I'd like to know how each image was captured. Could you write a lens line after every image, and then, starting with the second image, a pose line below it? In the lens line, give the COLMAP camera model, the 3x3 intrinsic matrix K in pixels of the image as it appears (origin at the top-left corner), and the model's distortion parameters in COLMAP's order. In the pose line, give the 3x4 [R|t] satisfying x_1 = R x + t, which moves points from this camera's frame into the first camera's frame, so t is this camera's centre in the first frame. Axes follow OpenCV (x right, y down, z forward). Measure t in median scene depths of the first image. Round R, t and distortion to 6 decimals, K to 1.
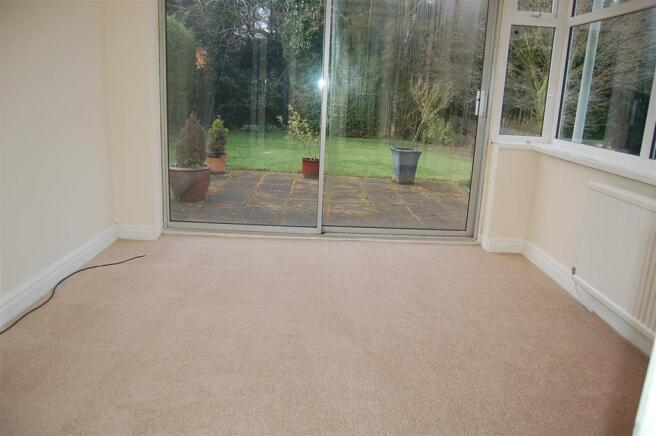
lens RADIAL K [[522.3, 0, 324.8], [0, 522.3, 225.4], [0, 0, 1]] dist [-0.097324, 0.059022]
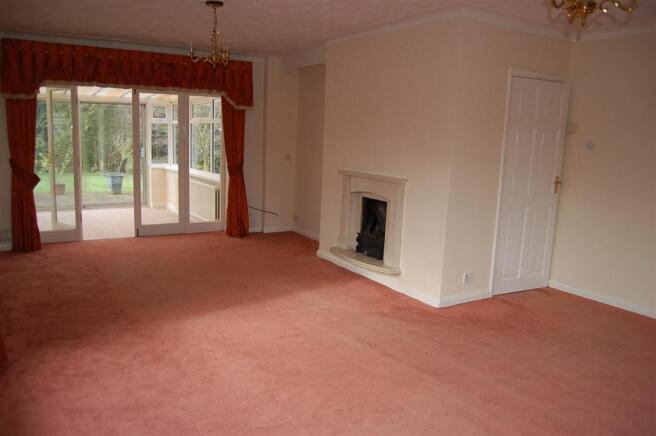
lens RADIAL K [[522.3, 0, 324.8], [0, 522.3, 225.4], [0, 0, 1]] dist [-0.097324, 0.059022]
pose [[0.853123, -0.099612, 0.512112, -0.160124], [0.129905, 0.991246, -0.023599, 0.172166], [-0.505278, 0.086659, 0.858595, -0.928011]]
